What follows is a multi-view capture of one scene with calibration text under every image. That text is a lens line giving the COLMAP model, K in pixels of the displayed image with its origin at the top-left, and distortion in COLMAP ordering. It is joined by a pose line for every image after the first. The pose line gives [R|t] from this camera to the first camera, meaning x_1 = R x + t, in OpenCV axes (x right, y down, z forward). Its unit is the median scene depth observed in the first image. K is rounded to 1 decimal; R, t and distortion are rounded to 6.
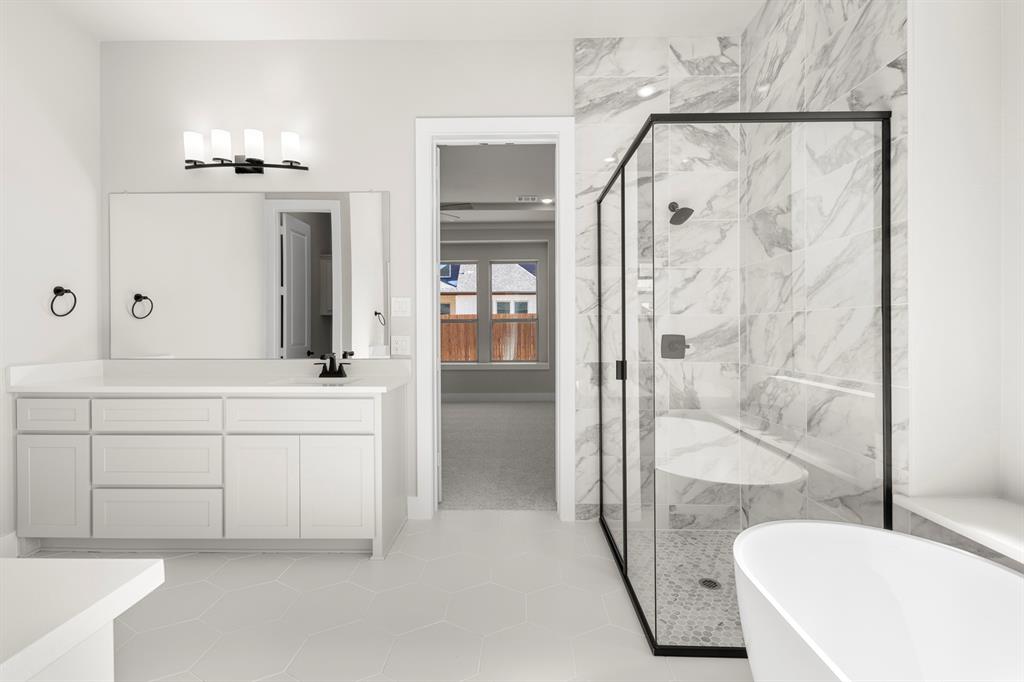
lens RADIAL K [[373.9, 0, 513.5], [0, 373.9, 320.4], [0, 0, 1]] dist [0.000872, 0.000150]
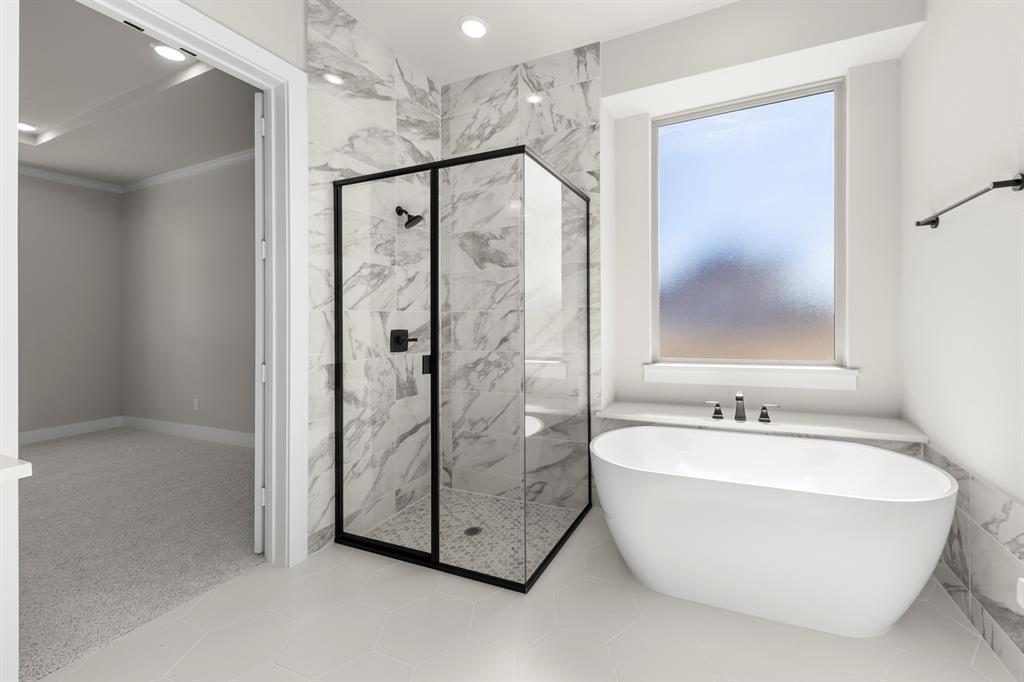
lens RADIAL K [[355.0, 0, 512.9], [0, 355.0, 314.7], [0, 0, 1]] dist [0.000647, 0.000026]
pose [[0.515664, 0.004228, 0.856780, -0.282870], [0.002844, 0.999974, -0.006647, 0.002683], [-0.856786, 0.005864, 0.515639, 0.199039]]
